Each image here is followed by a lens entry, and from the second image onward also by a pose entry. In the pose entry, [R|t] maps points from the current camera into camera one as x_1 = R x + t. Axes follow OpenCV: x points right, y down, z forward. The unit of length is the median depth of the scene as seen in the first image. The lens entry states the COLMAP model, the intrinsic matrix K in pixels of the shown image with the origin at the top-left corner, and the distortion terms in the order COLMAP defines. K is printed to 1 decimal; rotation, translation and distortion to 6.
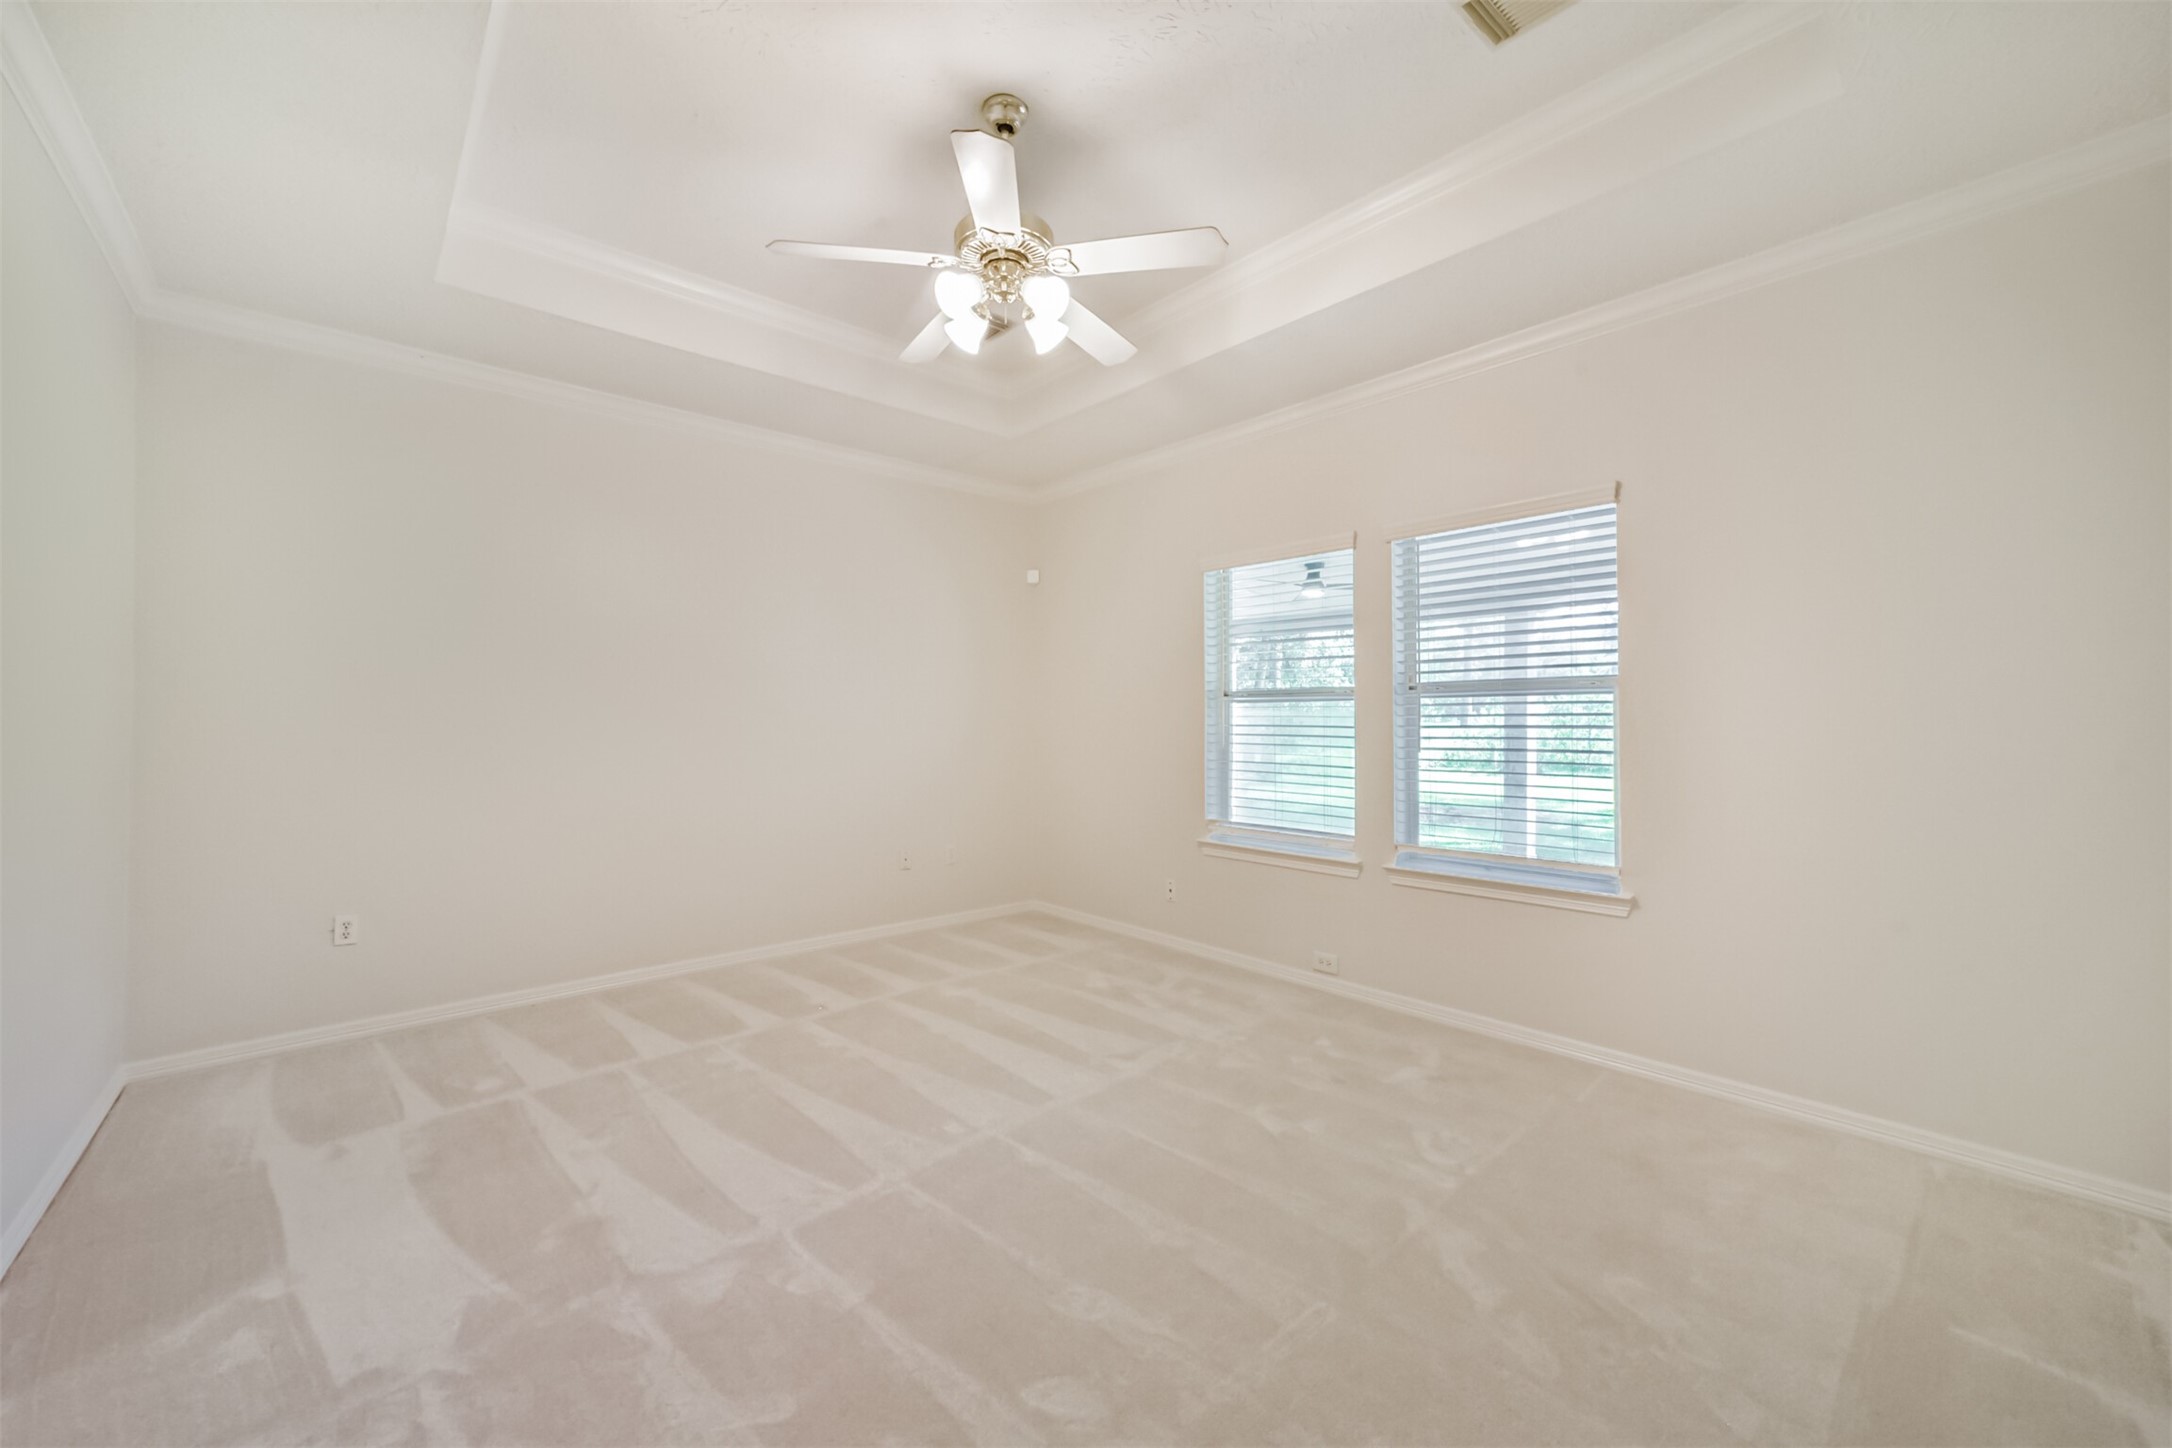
lens RADIAL K [[846.2, 0, 1098.8], [0, 846.2, 729.5], [0, 0, 1]] dist [0.013840, 0.002043]
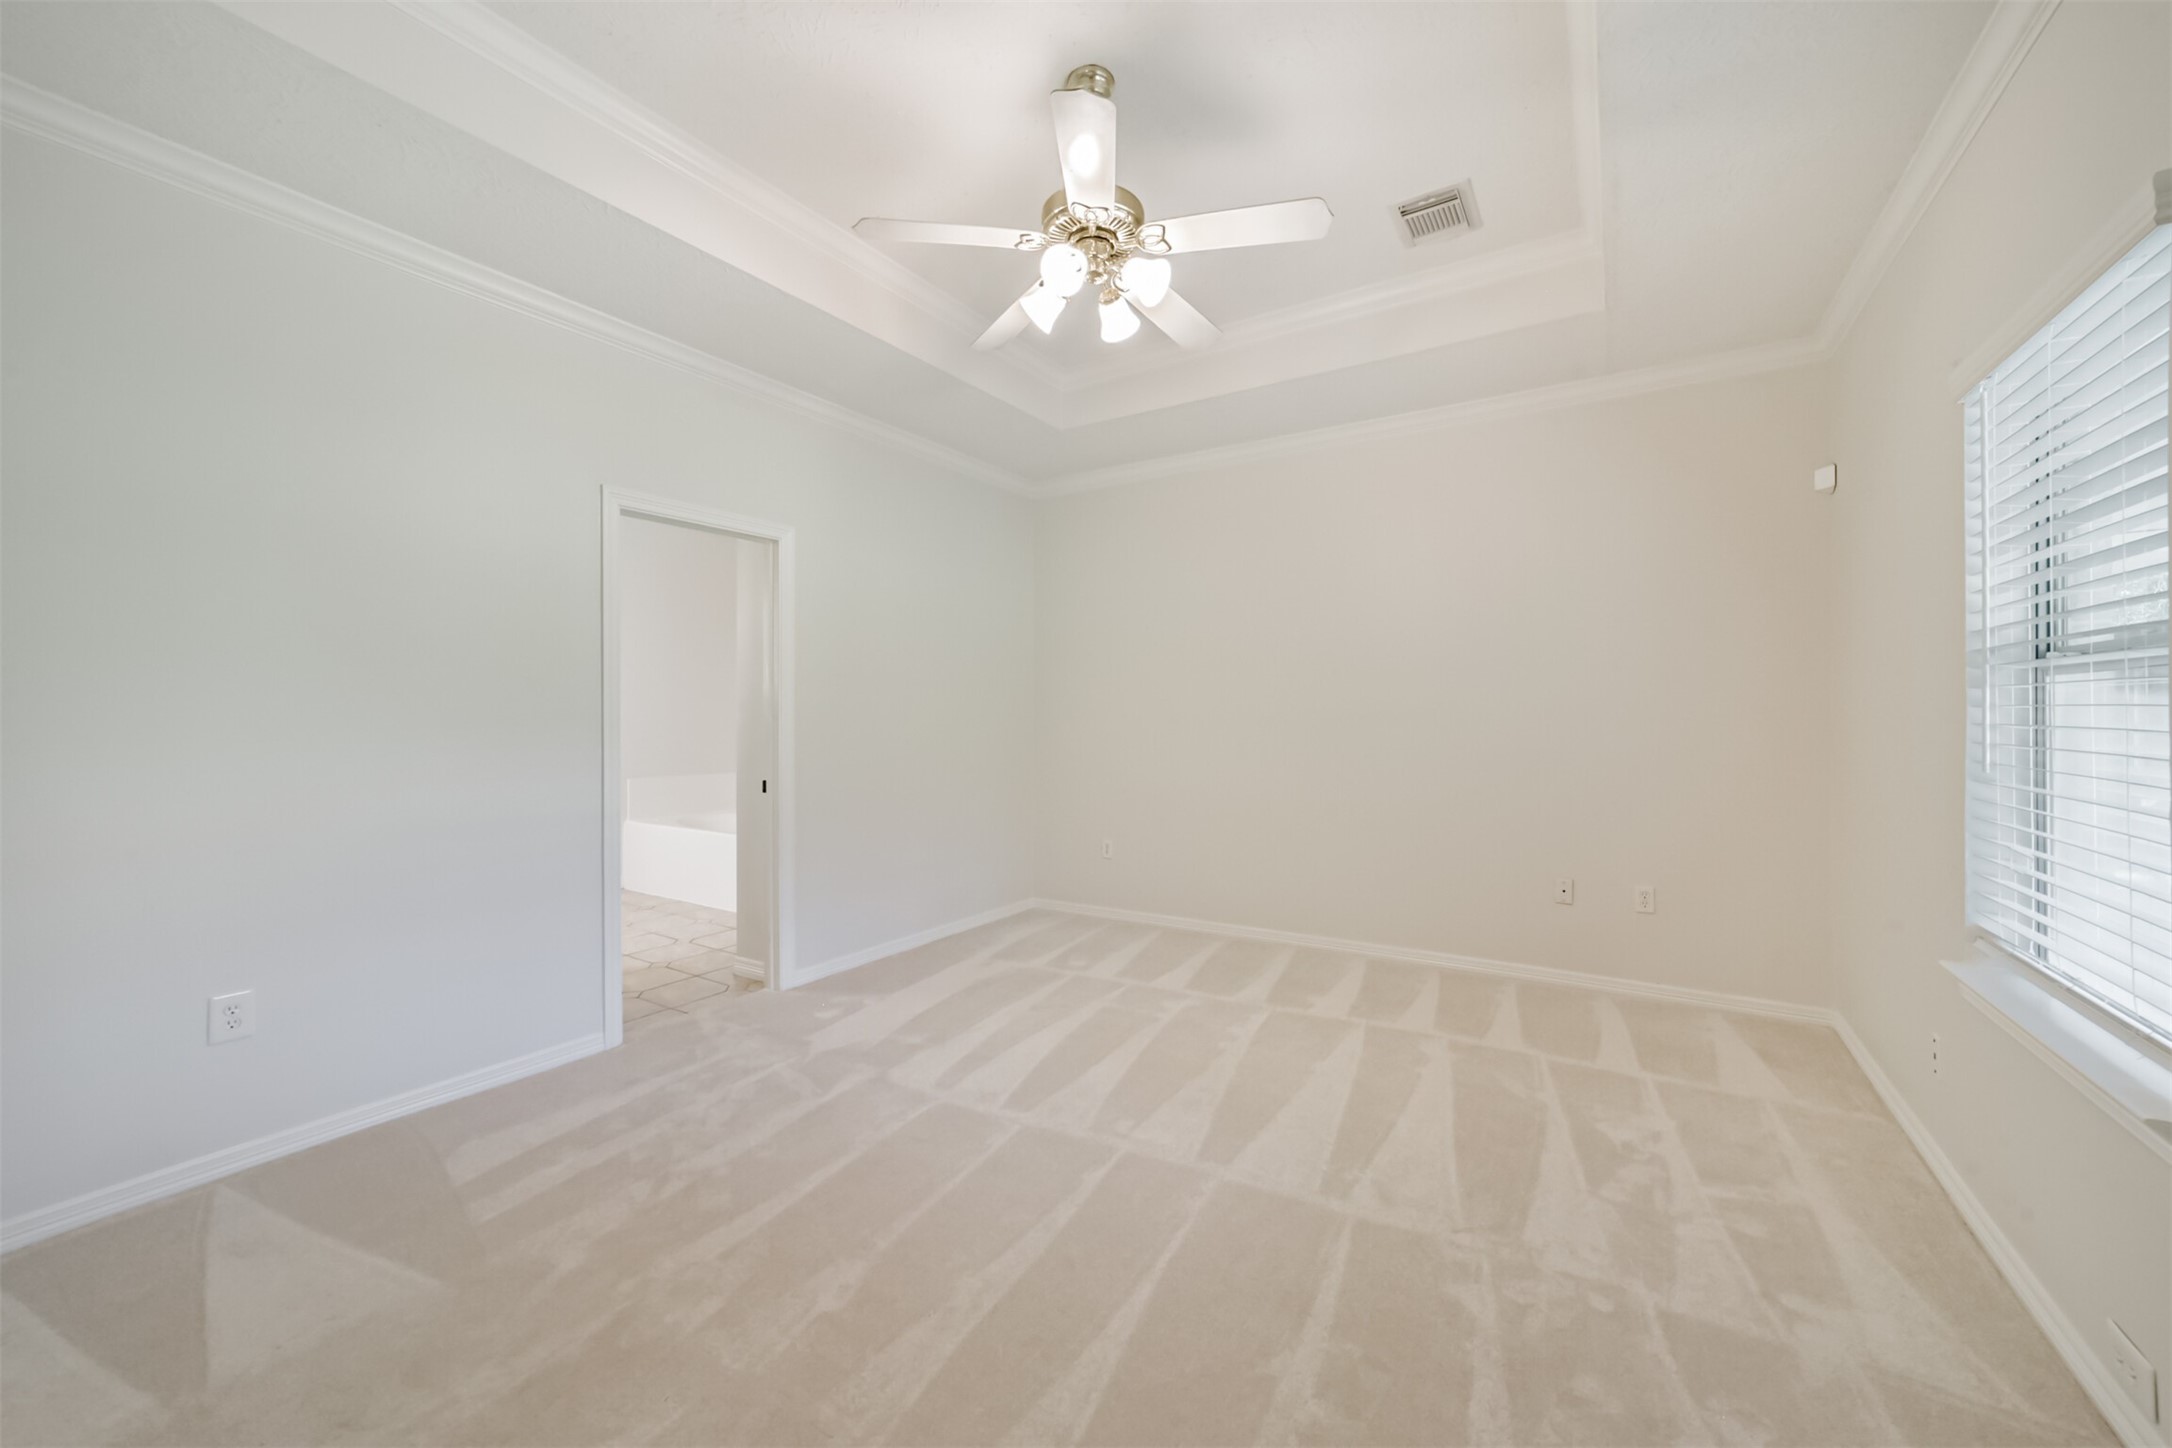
lens RADIAL K [[846.2, 0, 1098.3], [0, 846.2, 709.8], [0, 0, 1]] dist [0.013840, 0.002043]
pose [[0.268780, -0.009335, -0.963156, 0.725623], [-0.005456, 0.999922, -0.011213, -0.007200], [0.963186, 0.008269, 0.268708, 0.644122]]
